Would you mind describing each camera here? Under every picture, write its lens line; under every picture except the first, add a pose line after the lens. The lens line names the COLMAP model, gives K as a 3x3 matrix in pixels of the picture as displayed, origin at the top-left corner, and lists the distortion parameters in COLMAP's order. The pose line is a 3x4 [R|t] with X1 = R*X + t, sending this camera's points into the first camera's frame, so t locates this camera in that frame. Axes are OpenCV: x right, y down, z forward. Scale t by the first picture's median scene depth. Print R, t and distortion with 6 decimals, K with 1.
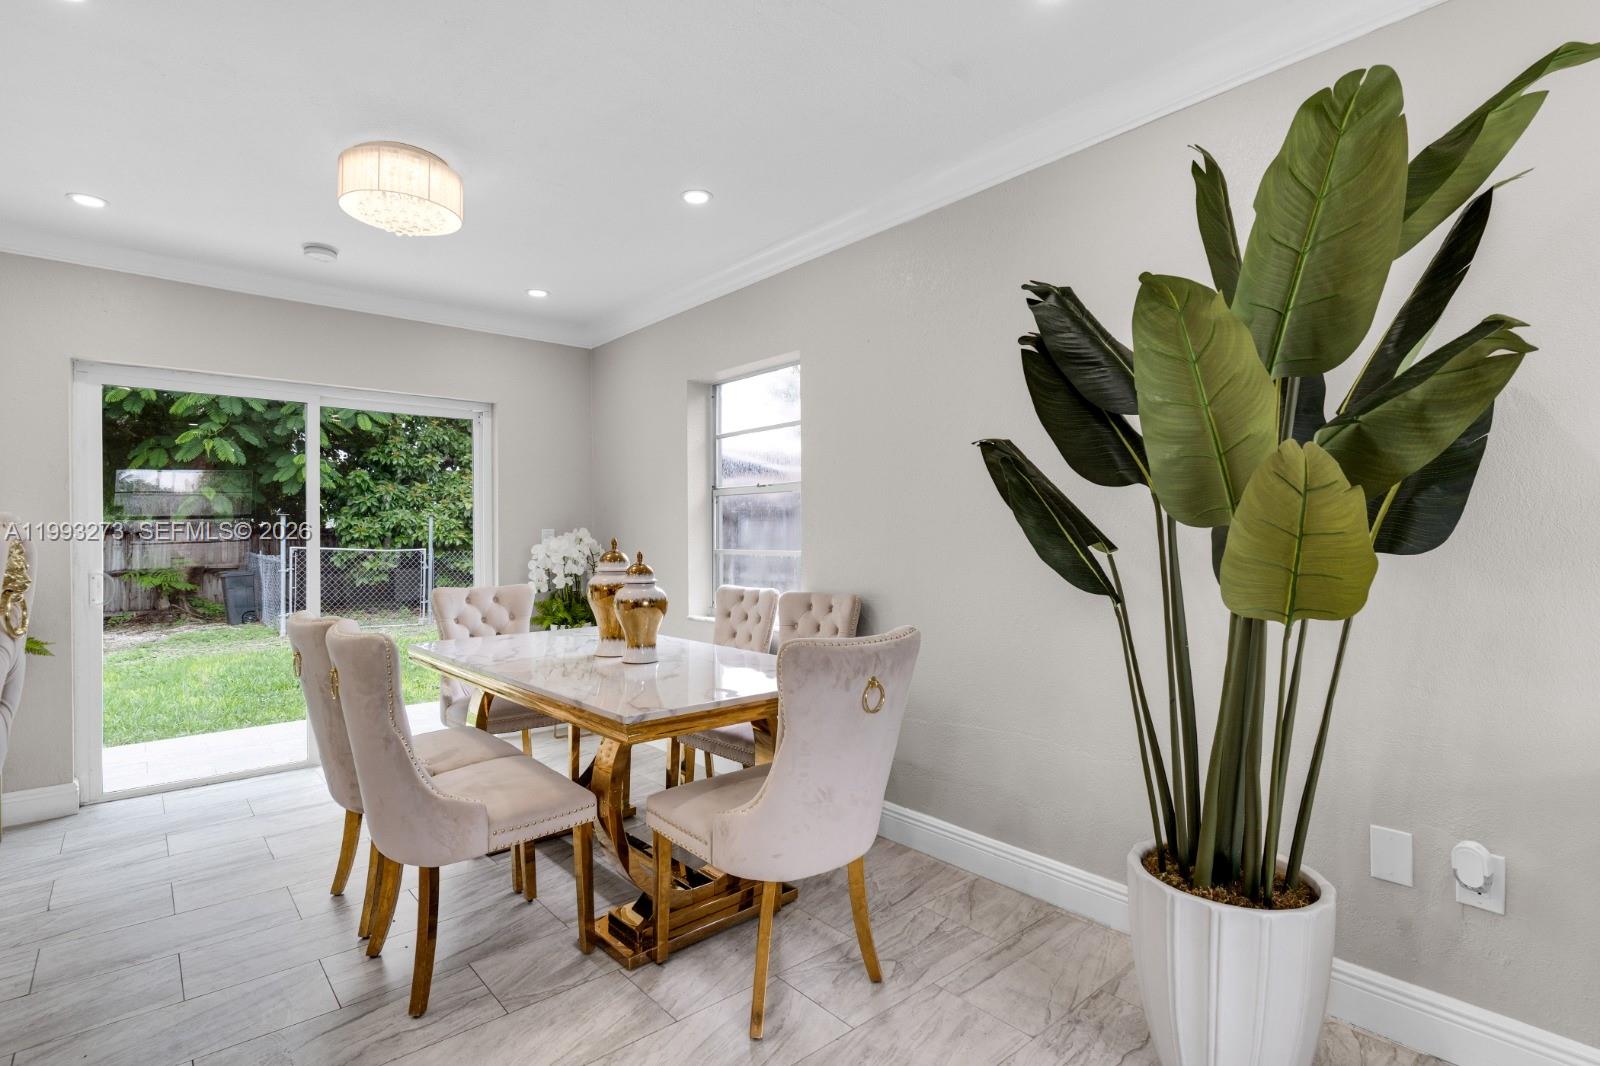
lens RADIAL K [[771.0, 0, 800.0], [0, 771.0, 533.0], [0, 0, 1]] dist [0.000187, 0.000001]
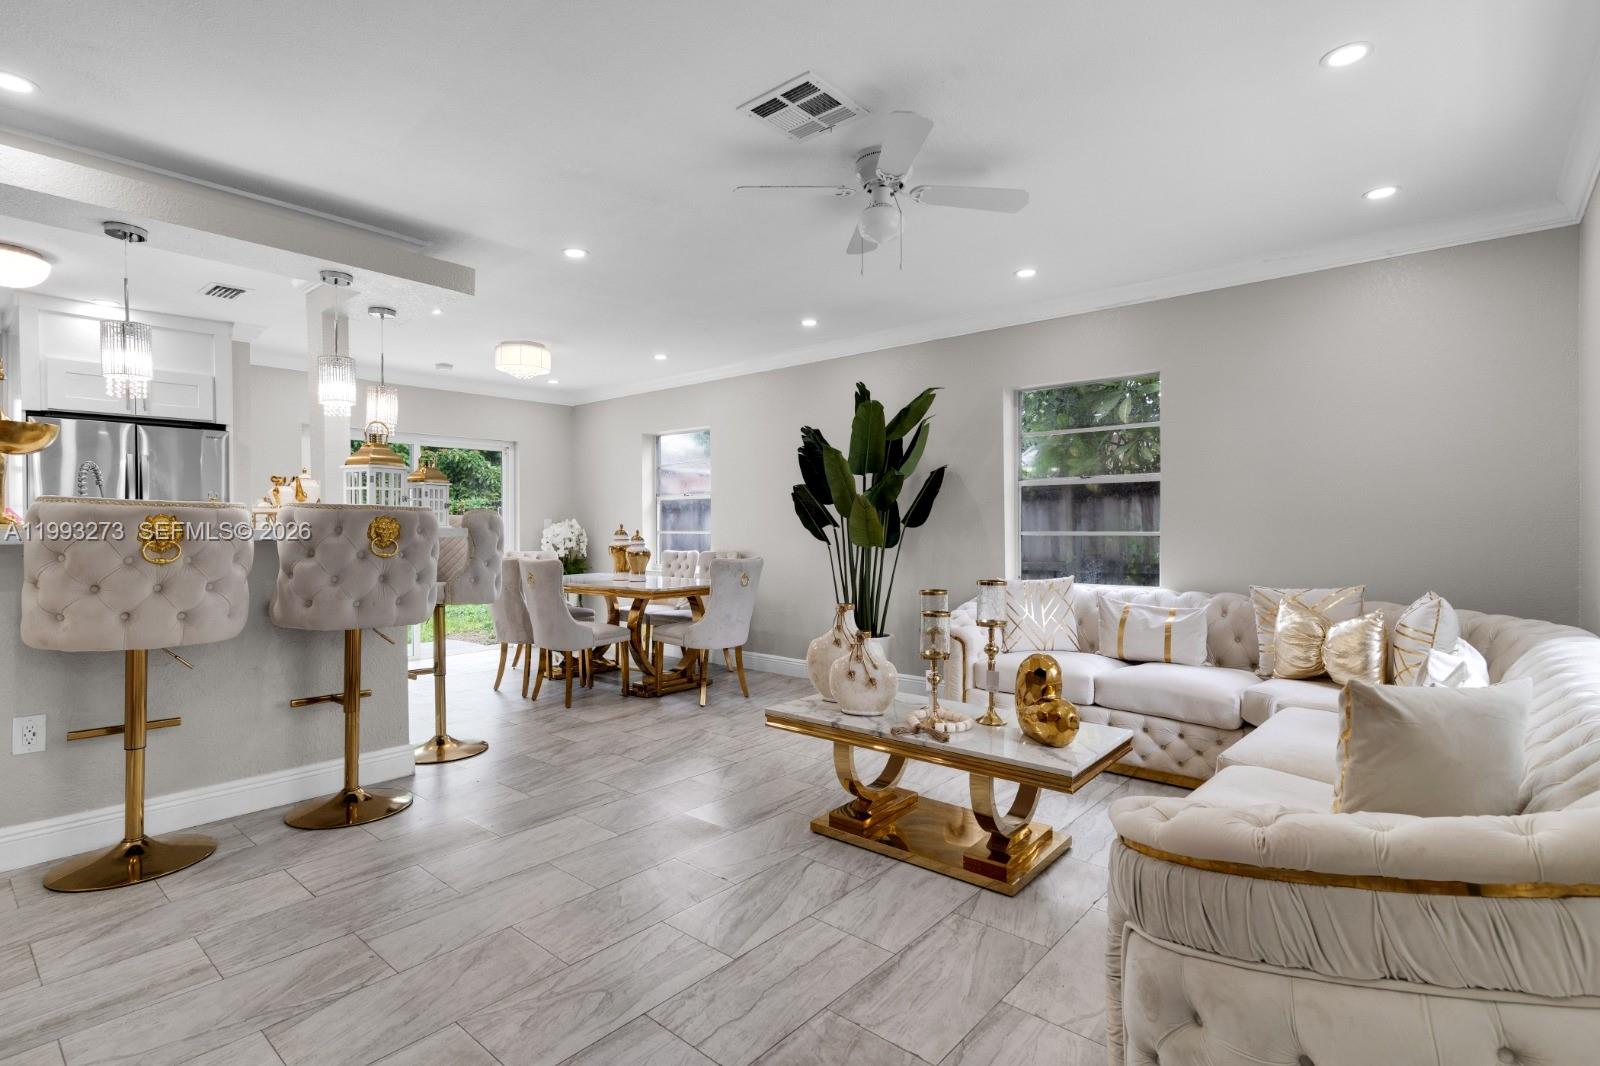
lens RADIAL K [[771.0, 0, 800.0], [0, 771.0, 533.0], [0, 0, 1]] dist [0.000187, 0.000001]
pose [[0.988632, -0.000812, 0.150350, -0.093803], [-0.000605, 0.999956, 0.009376, 0.014571], [-0.150351, -0.009361, 0.988588, -1.305609]]
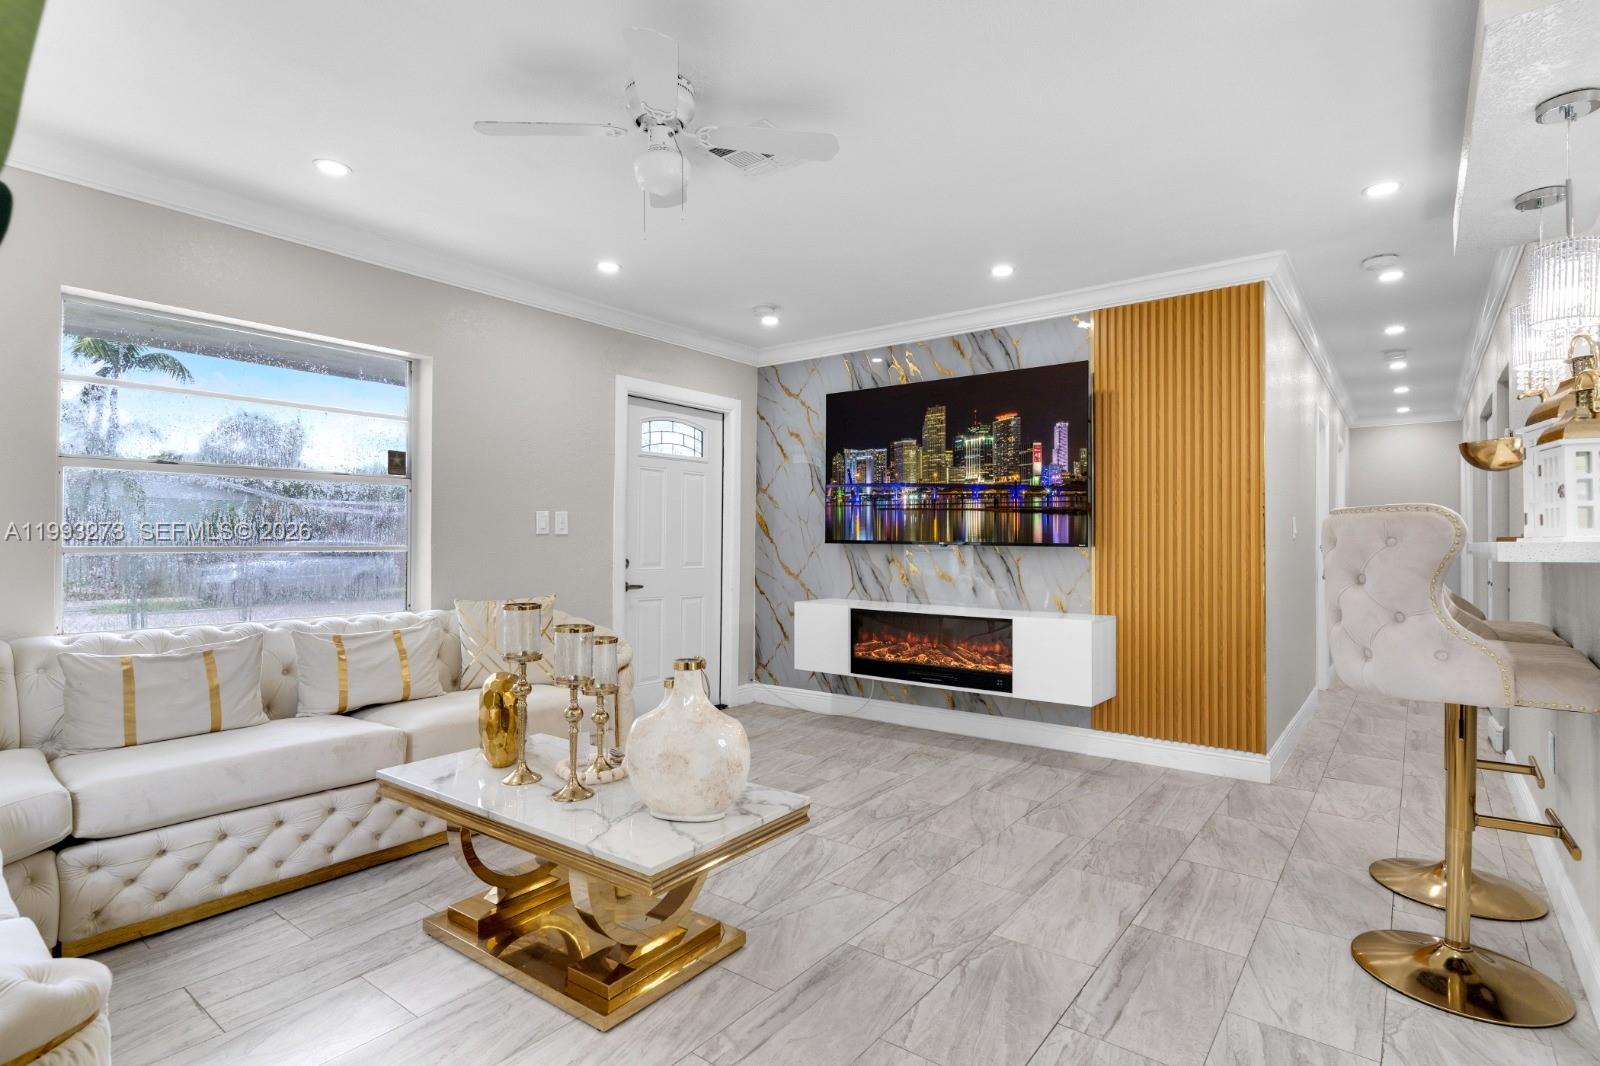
lens RADIAL K [[799.2, 0, 795.0], [0, 799.2, 538.8], [0, 0, 1]] dist [0.003100, 0.000441]
pose [[-0.980749, -0.000775, -0.195270, 0.225951], [-0.000556, 0.999999, -0.001178, 0.018927], [0.195271, -0.001046, -0.980749, 0.785210]]
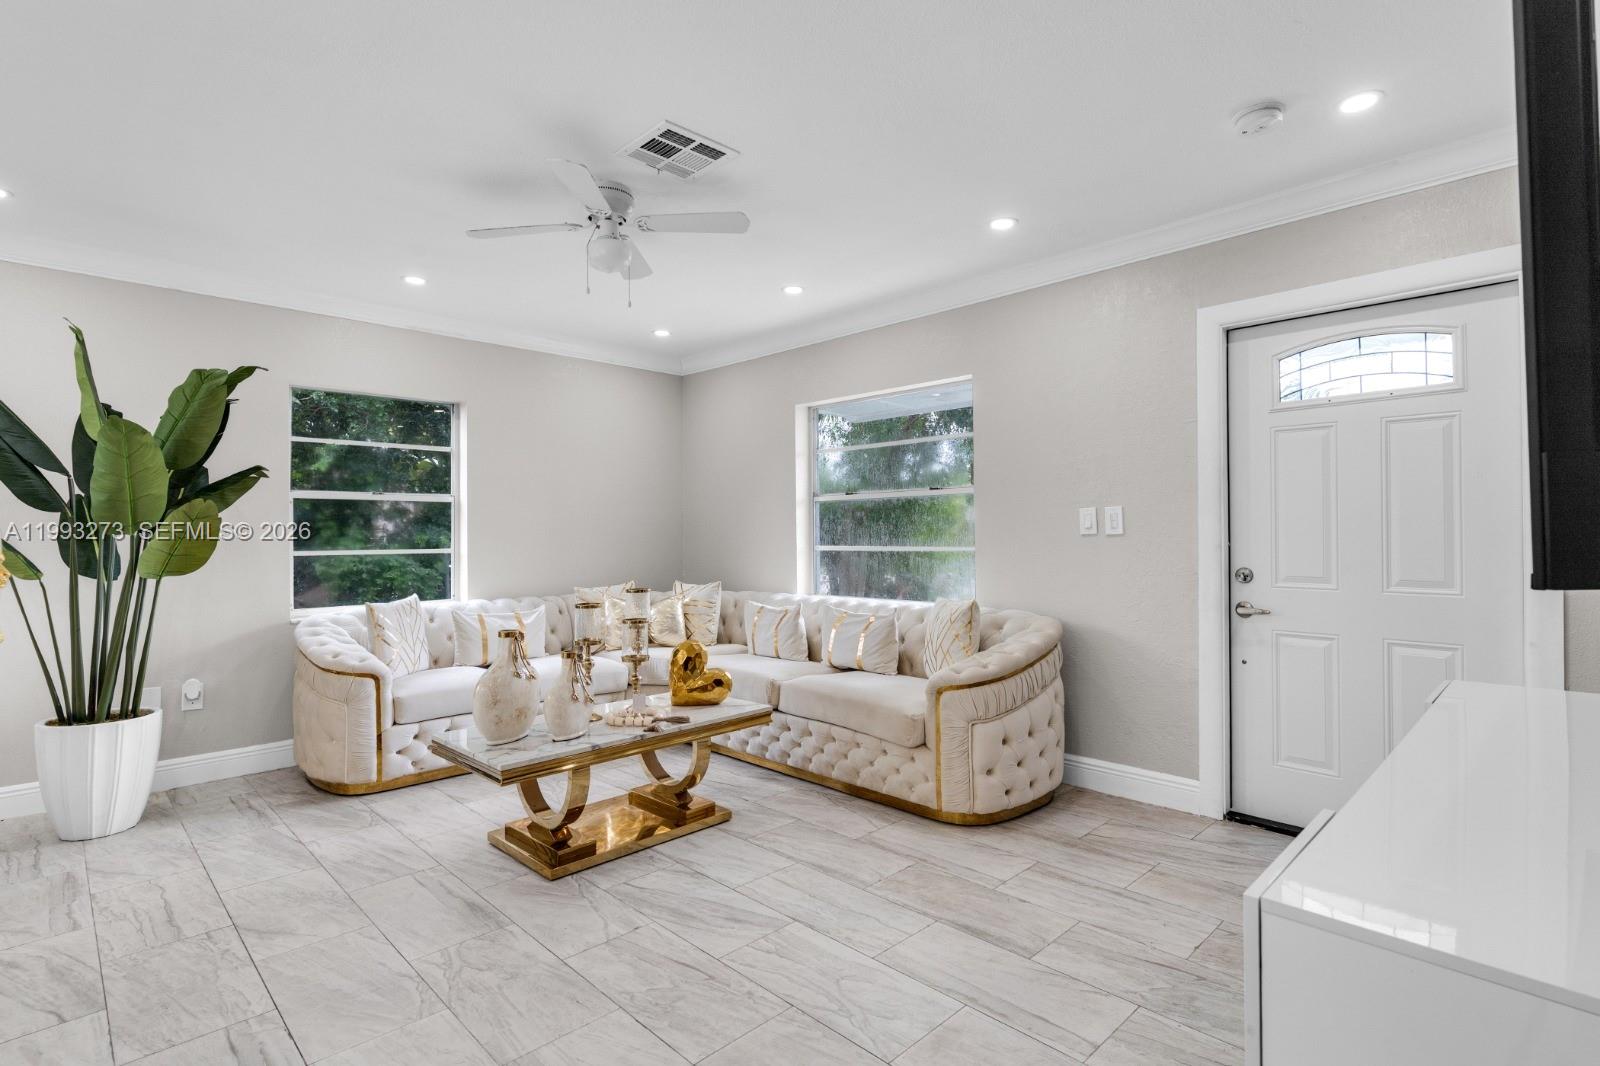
lens RADIAL K [[771.0, 0, 800.0], [0, 771.0, 533.0], [0, 0, 1]] dist [0.000187, 0.000001]
pose [[-0.062952, 0.008939, 0.997977, -1.002407], [0.008101, 0.999932, -0.008445, 0.011863], [-0.997984, 0.007553, -0.063020, -0.416201]]
